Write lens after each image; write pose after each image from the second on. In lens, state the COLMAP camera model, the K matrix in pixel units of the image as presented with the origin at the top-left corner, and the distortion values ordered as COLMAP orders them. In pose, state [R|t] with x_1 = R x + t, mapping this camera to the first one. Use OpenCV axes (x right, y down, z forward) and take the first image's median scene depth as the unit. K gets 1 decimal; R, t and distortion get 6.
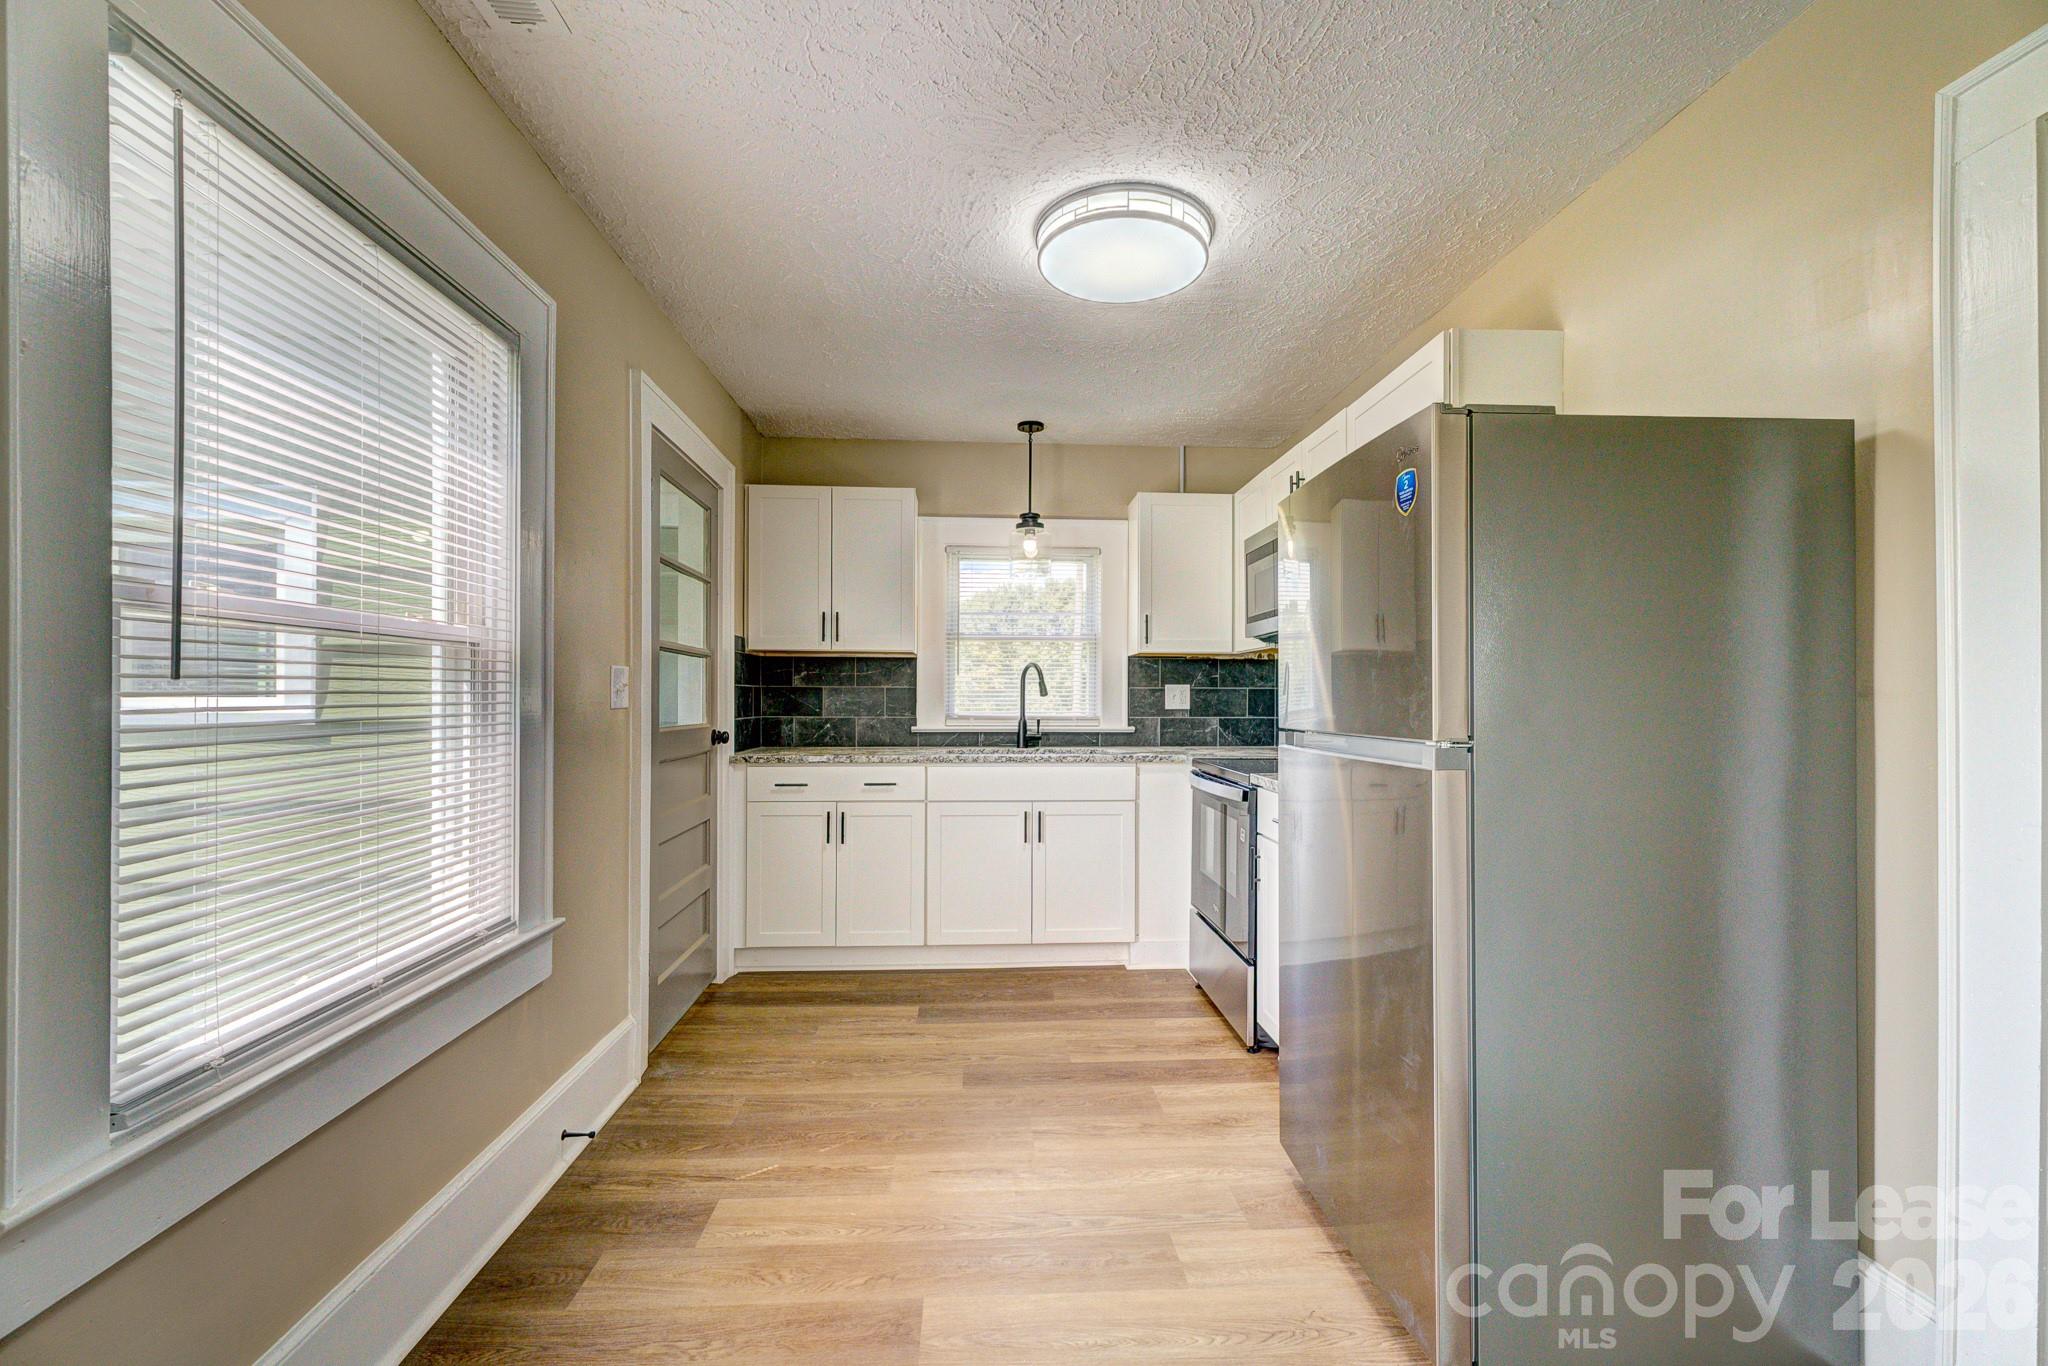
lens RADIAL K [[862.7, 0, 1028.2], [0, 862.7, 691.9], [0, 0, 1]] dist [0.001327, 0.000205]
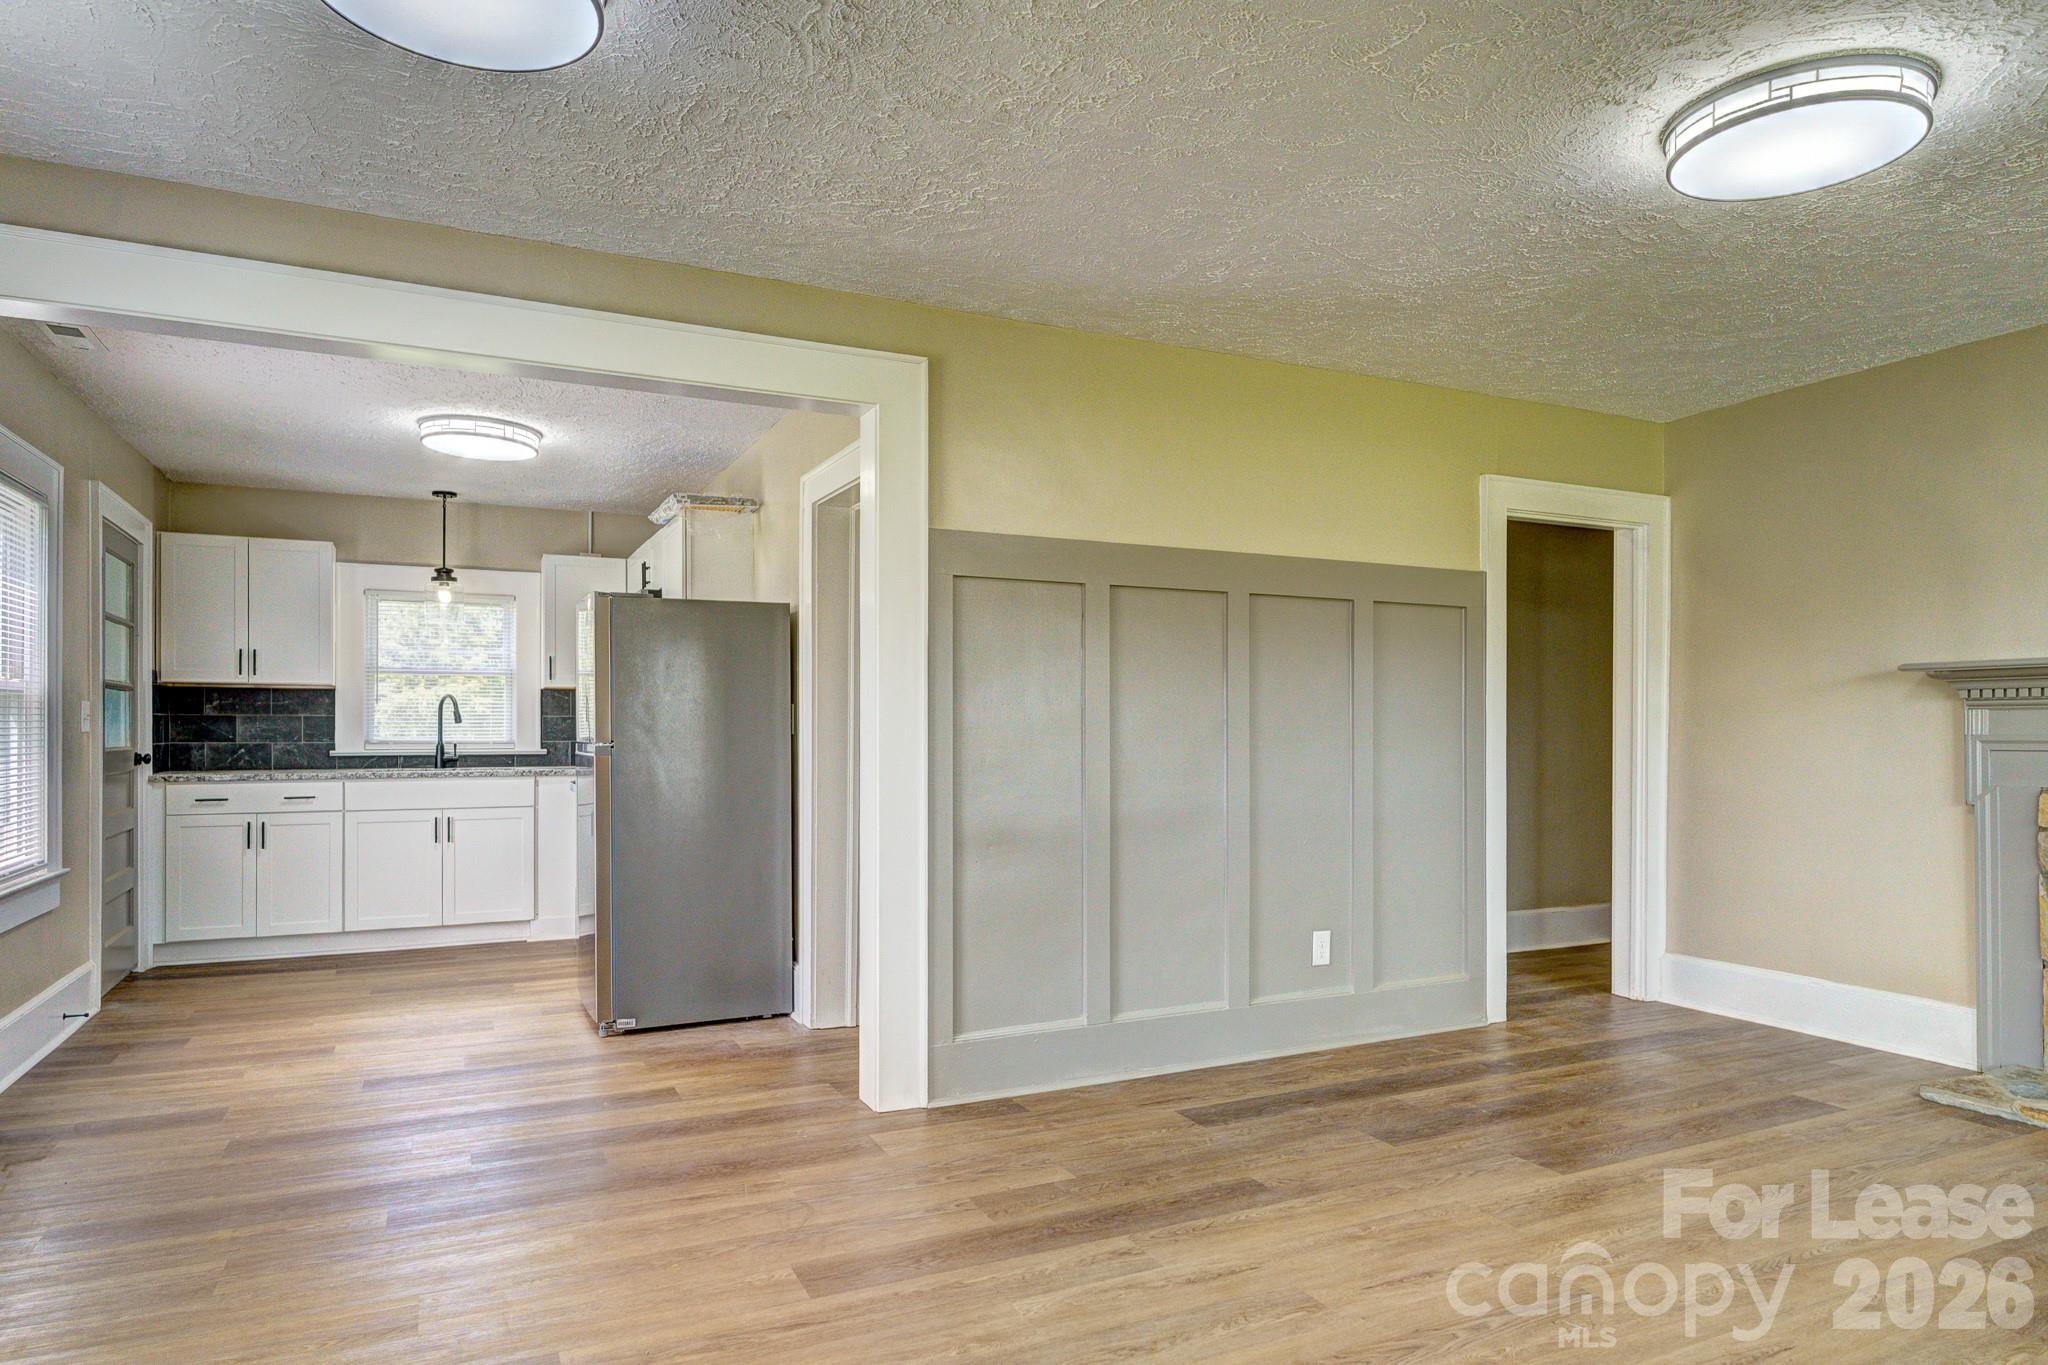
lens RADIAL K [[1208.0, 0, 1020.3], [0, 1208.0, 727.6], [0, 0, 1]] dist [0.000279, 0.000808]
pose [[0.928165, -0.002575, 0.372160, 0.118585], [-0.000073, 0.999975, 0.007101, -0.001130], [-0.372169, -0.006618, 0.928141, -0.829177]]
